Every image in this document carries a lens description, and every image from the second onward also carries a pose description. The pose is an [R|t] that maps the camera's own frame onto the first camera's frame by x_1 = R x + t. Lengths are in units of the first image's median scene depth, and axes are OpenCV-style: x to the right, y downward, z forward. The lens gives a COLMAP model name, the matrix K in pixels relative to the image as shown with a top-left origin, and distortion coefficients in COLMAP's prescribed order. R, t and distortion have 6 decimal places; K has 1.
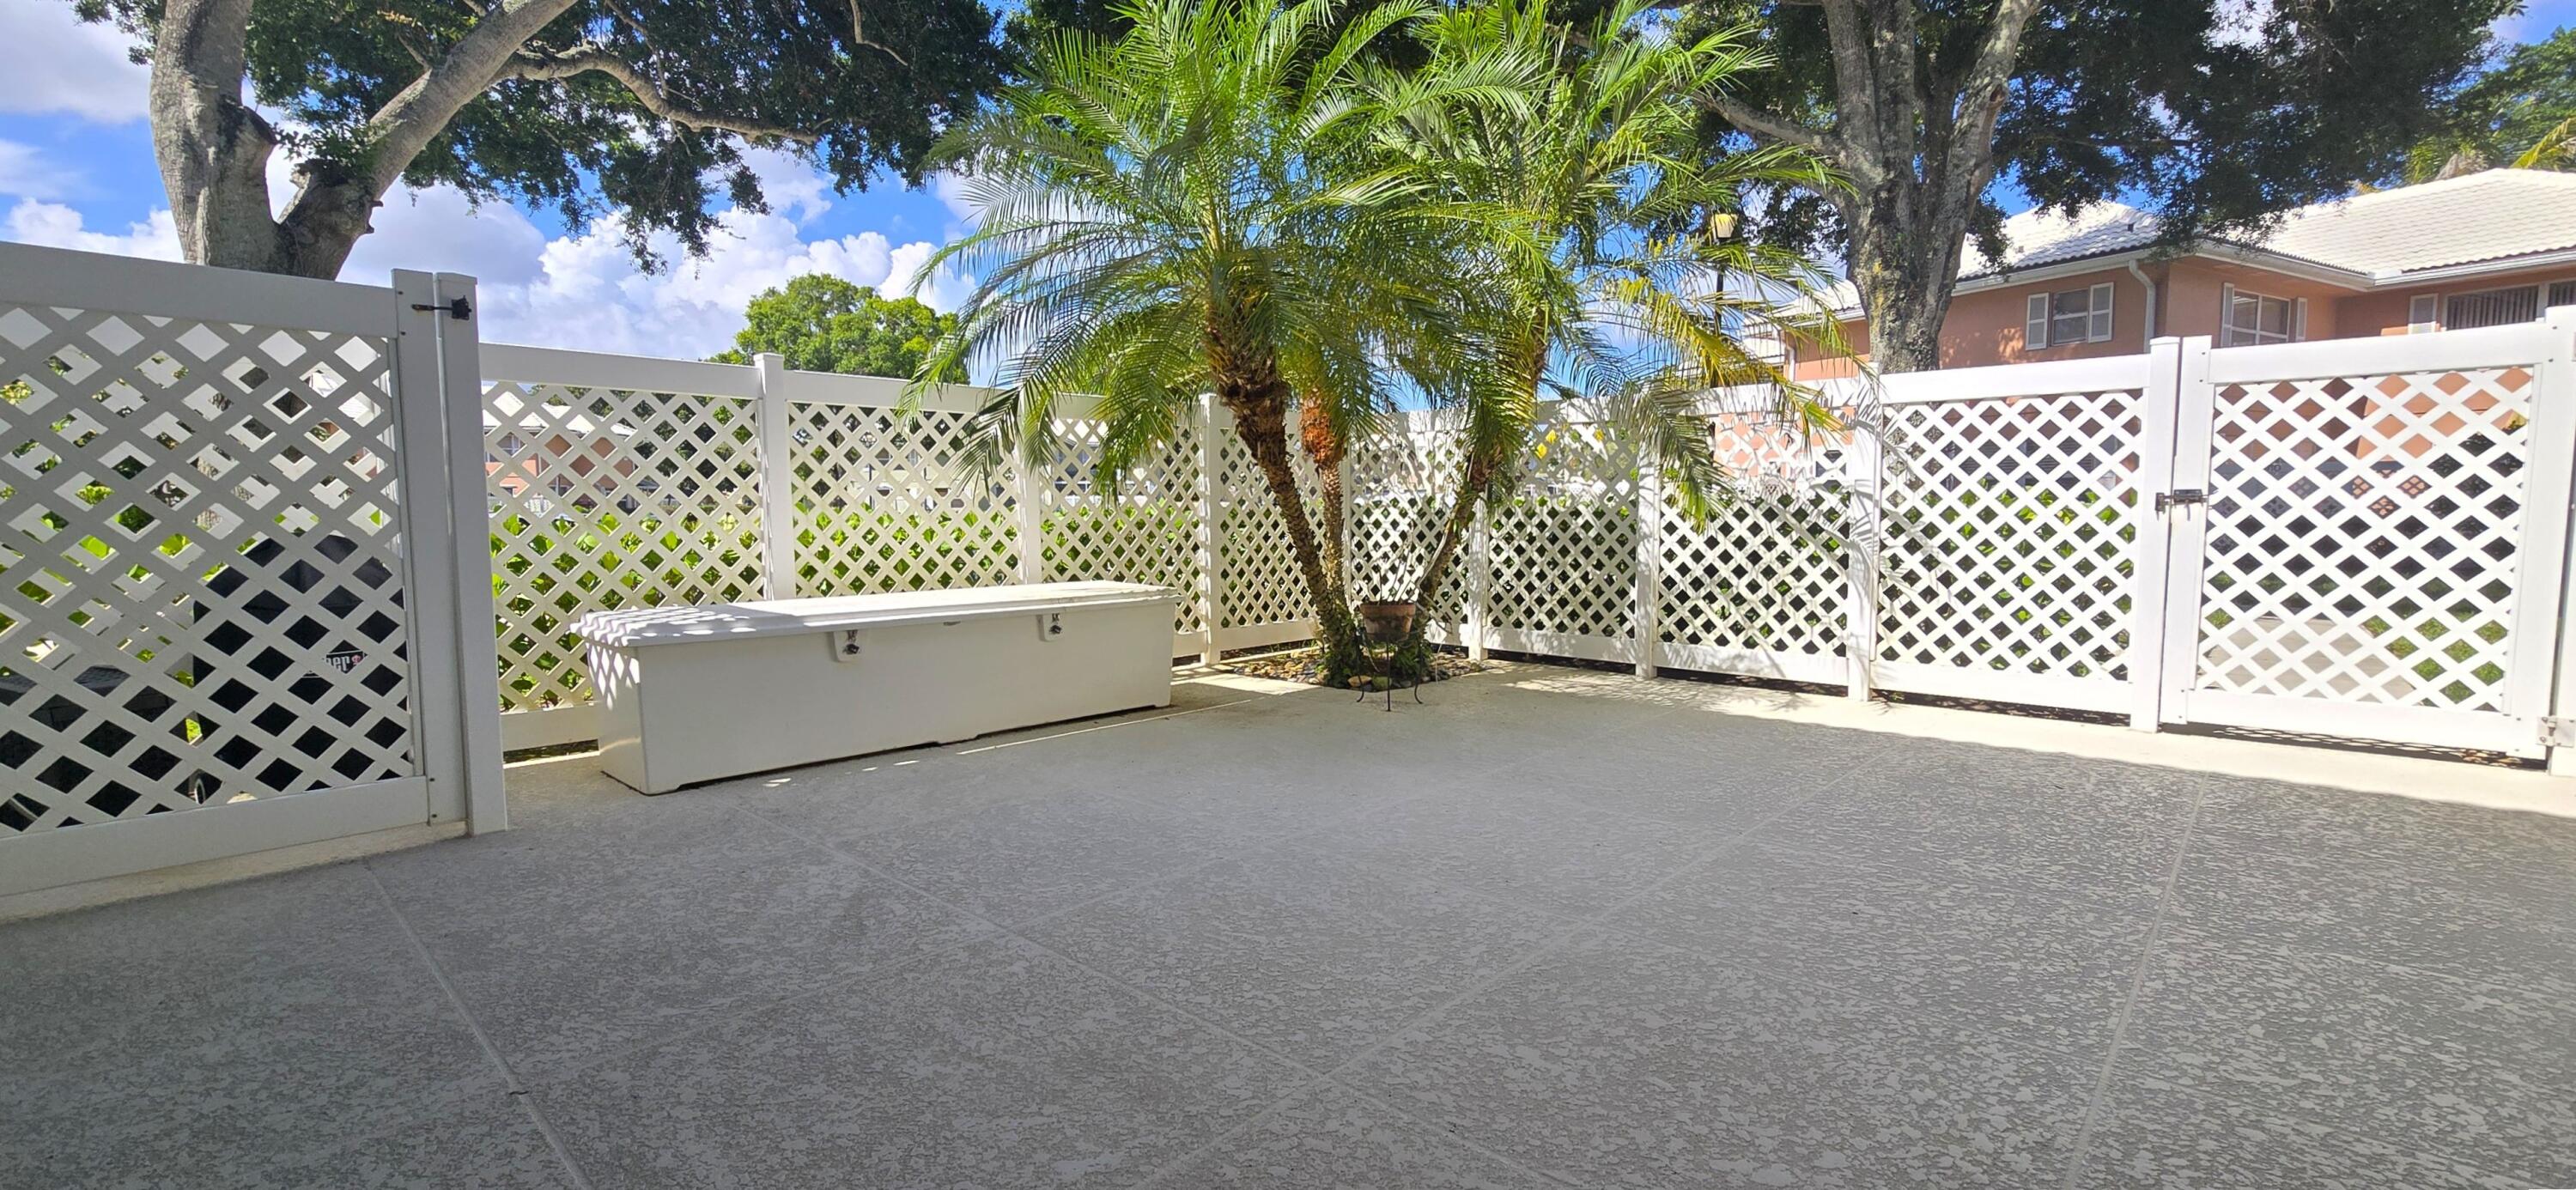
lens RADIAL K [[1064.0, 0, 1294.4], [0, 1064.0, 587.6], [0, 0, 1]] dist [0.017924, -0.010719]
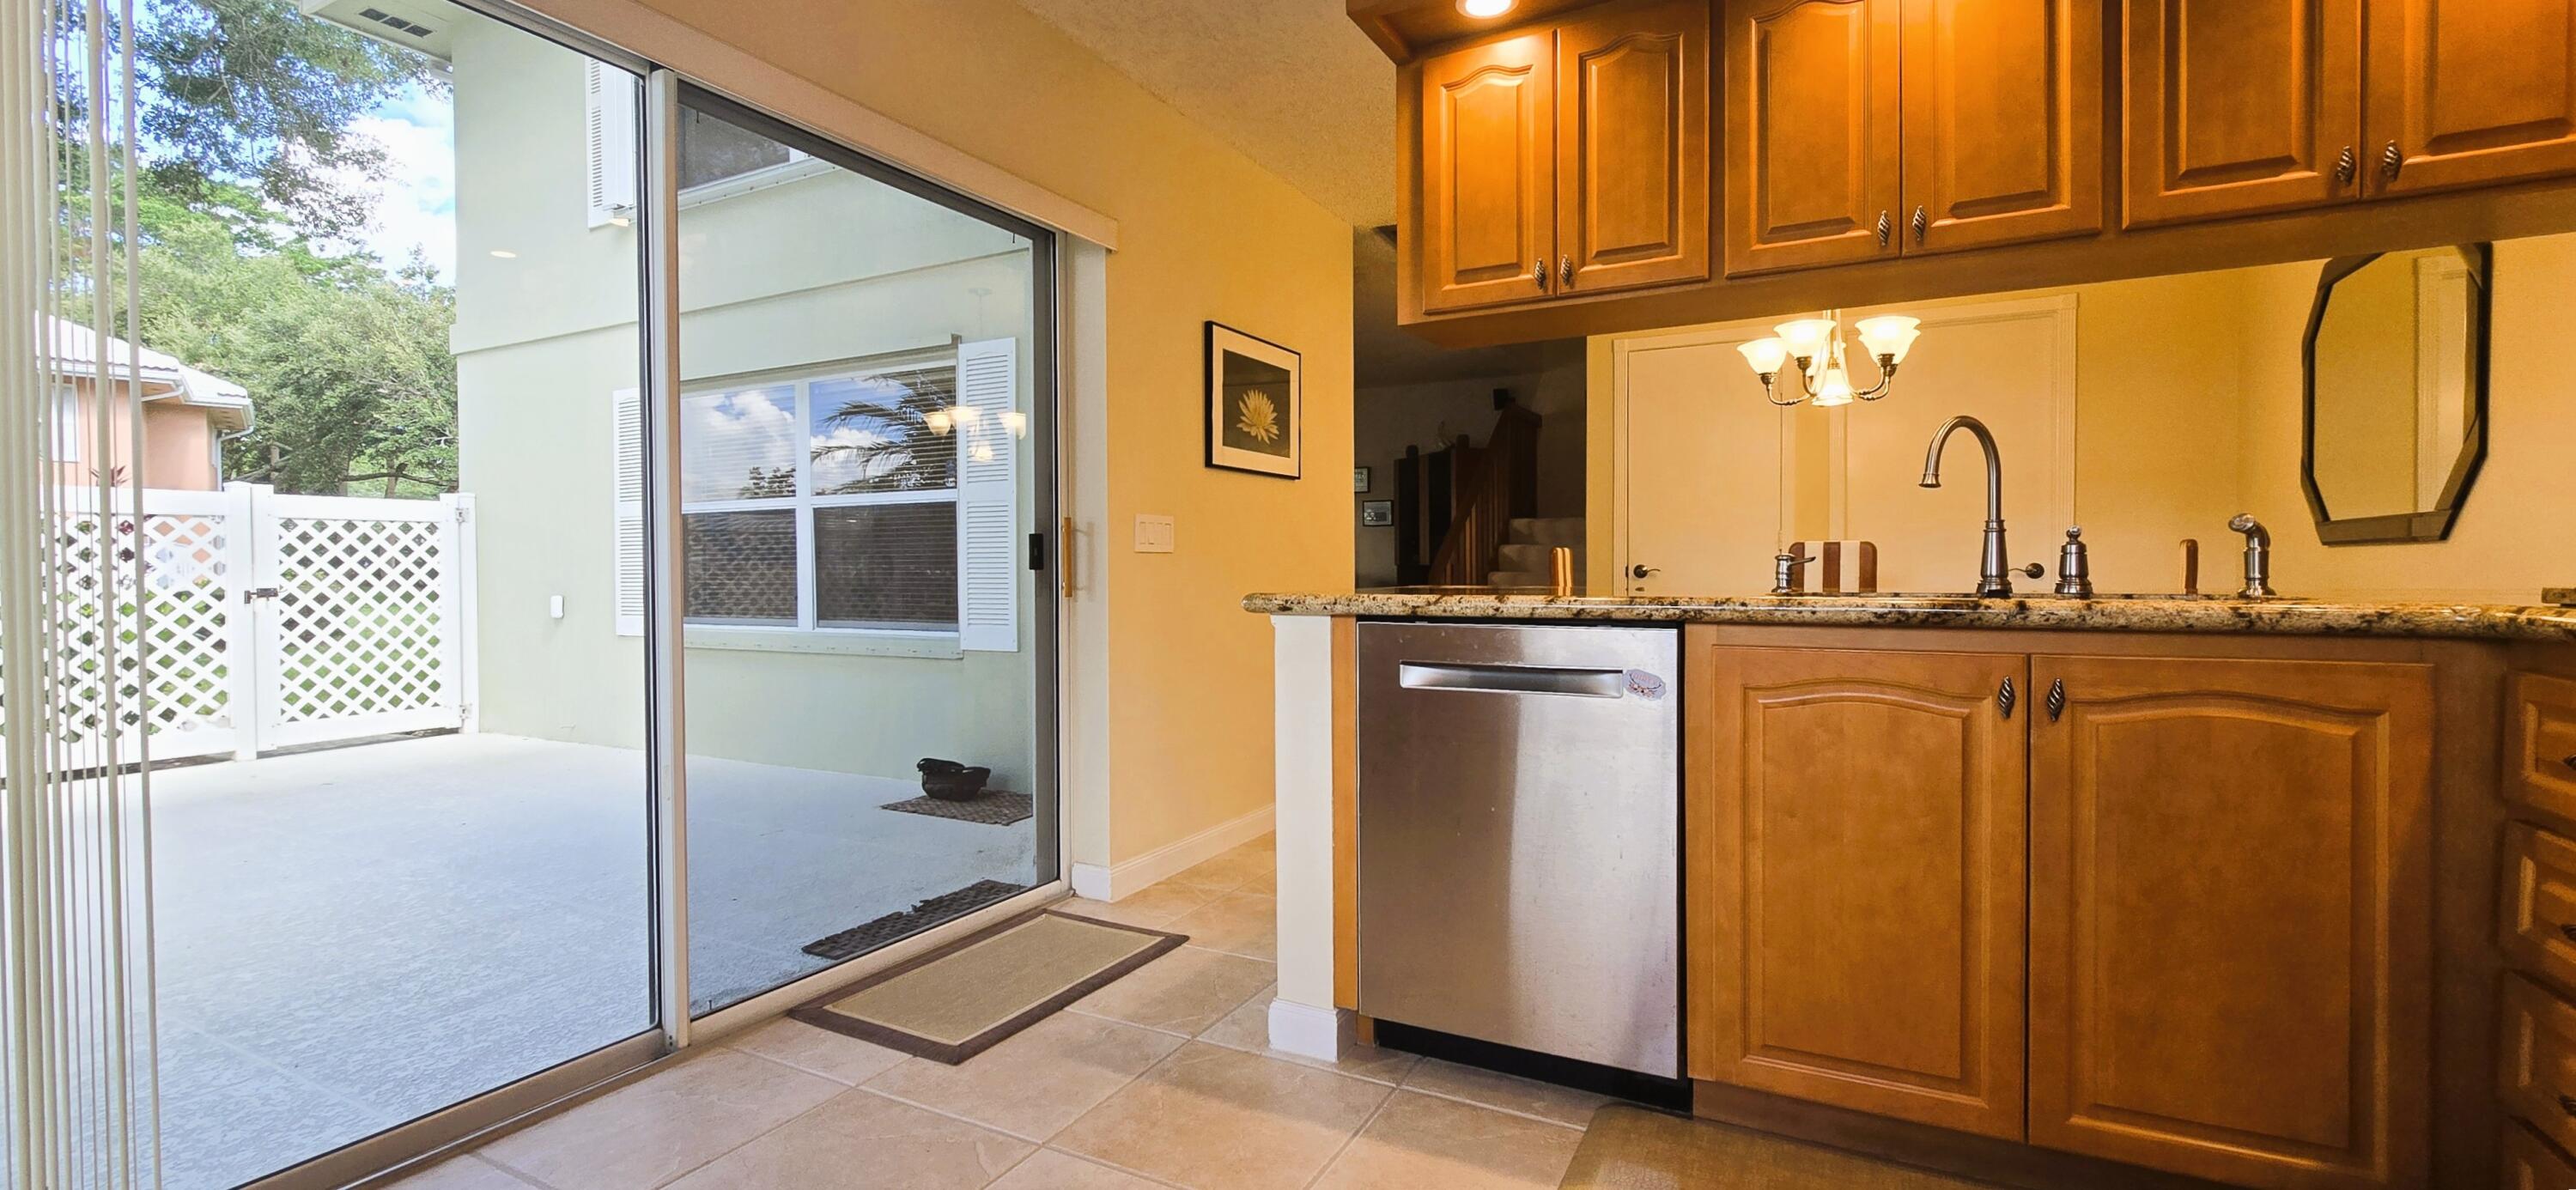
lens RADIAL K [[1064.0, 0, 1294.4], [0, 1064.0, 587.6], [0, 0, 1]] dist [0.017924, -0.010719]
pose [[-0.265067, -0.012858, 0.964144, -0.958044], [0.082305, 0.995960, 0.035909, -0.029822], [-0.960711, 0.088872, -0.262938, 0.039346]]
